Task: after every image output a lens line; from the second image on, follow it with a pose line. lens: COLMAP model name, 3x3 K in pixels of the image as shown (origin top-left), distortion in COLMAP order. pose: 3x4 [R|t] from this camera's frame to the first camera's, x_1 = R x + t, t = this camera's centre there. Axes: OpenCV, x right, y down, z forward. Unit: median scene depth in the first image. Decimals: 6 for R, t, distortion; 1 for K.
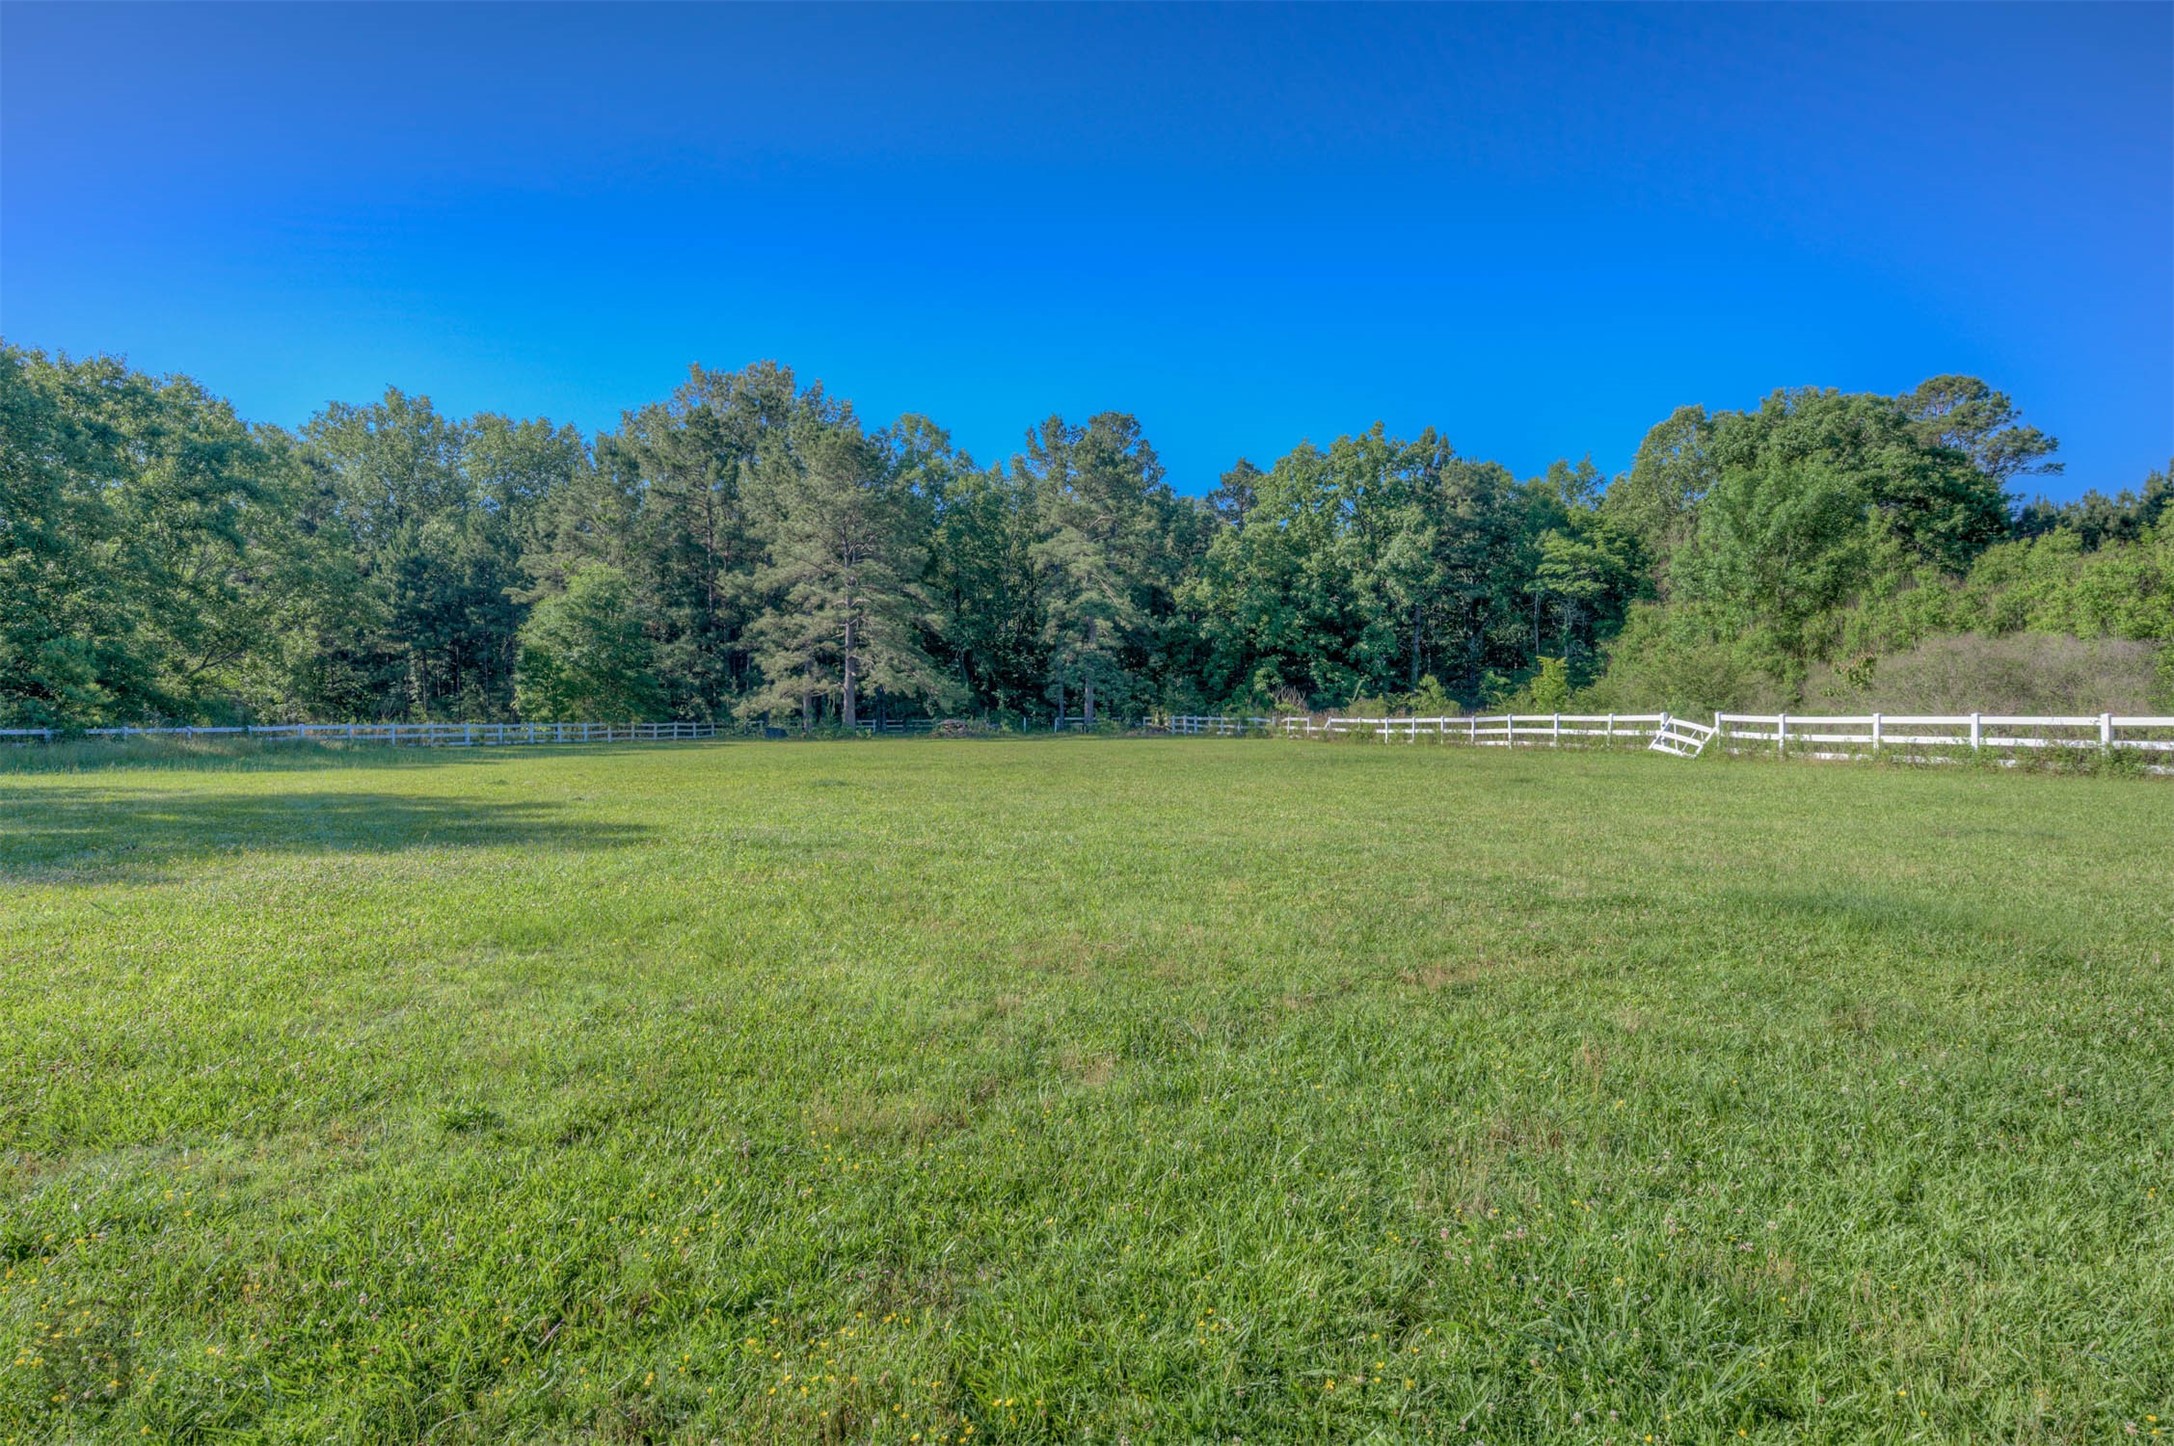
lens RADIAL K [[1221.6, 0, 1087.0], [0, 1221.6, 724.2], [0, 0, 1]] dist [0.021877, 0.000859]
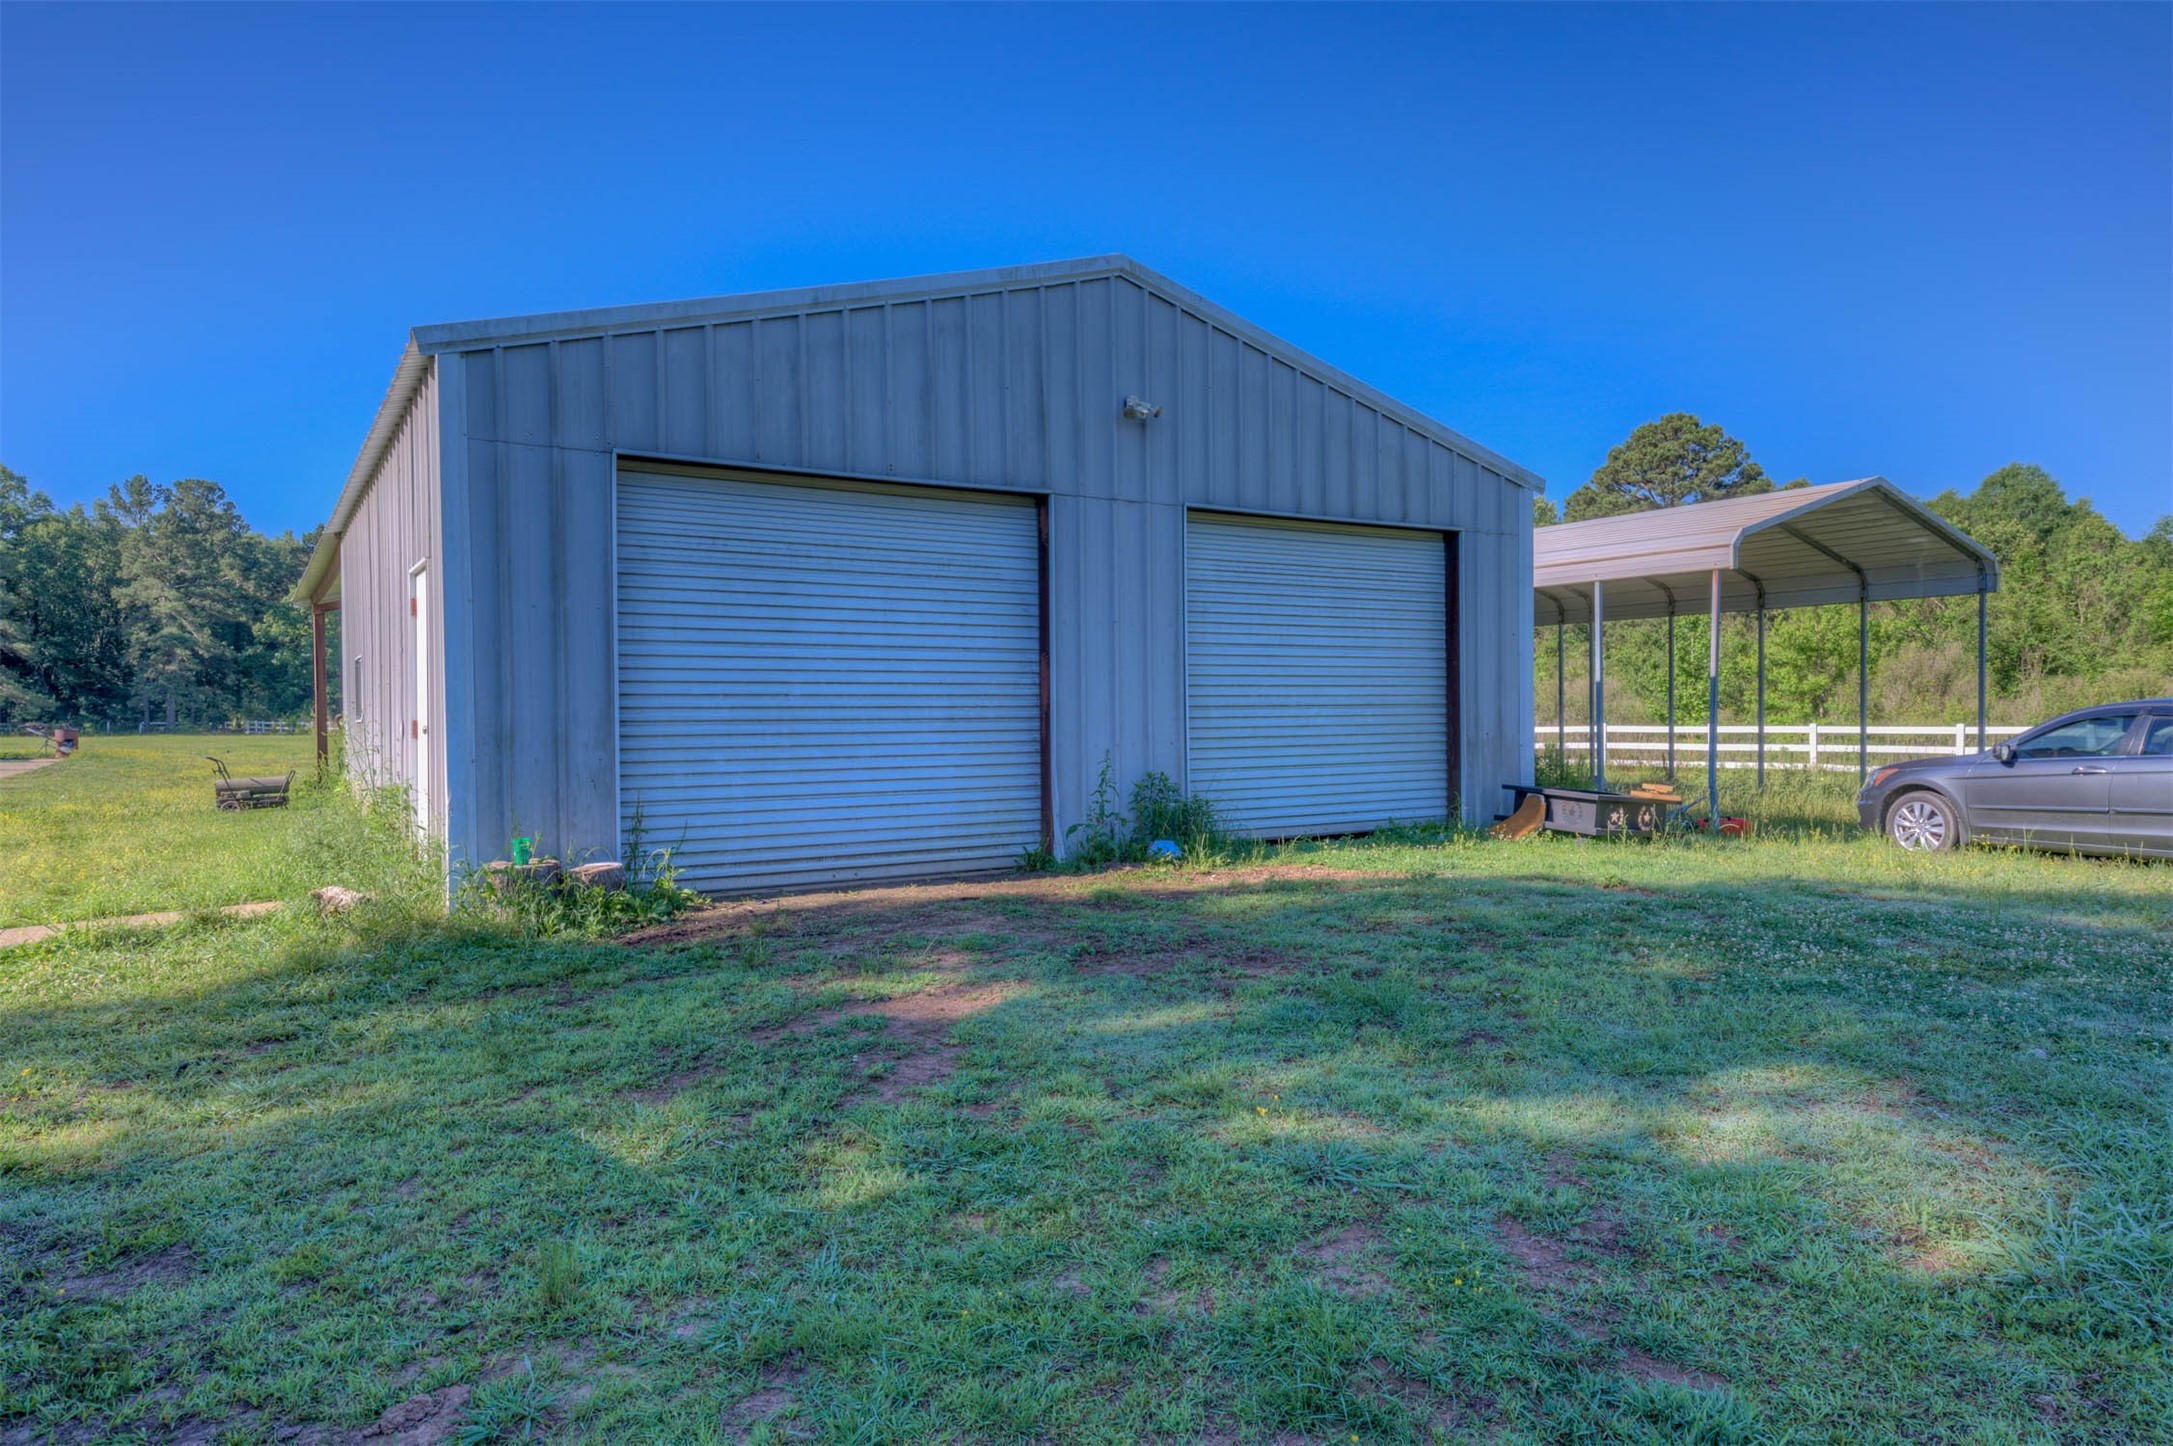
lens RADIAL K [[1315.4, 0, 1103.4], [0, 1315.4, 732.9], [0, 0, 1]] dist [0.027588, 0.002550]
pose [[0.832872, -0.000919, 0.553465, 0.042963], [0.001707, 0.999998, -0.000908, 0.009894], [-0.553463, 0.001701, 0.832872, -0.757707]]
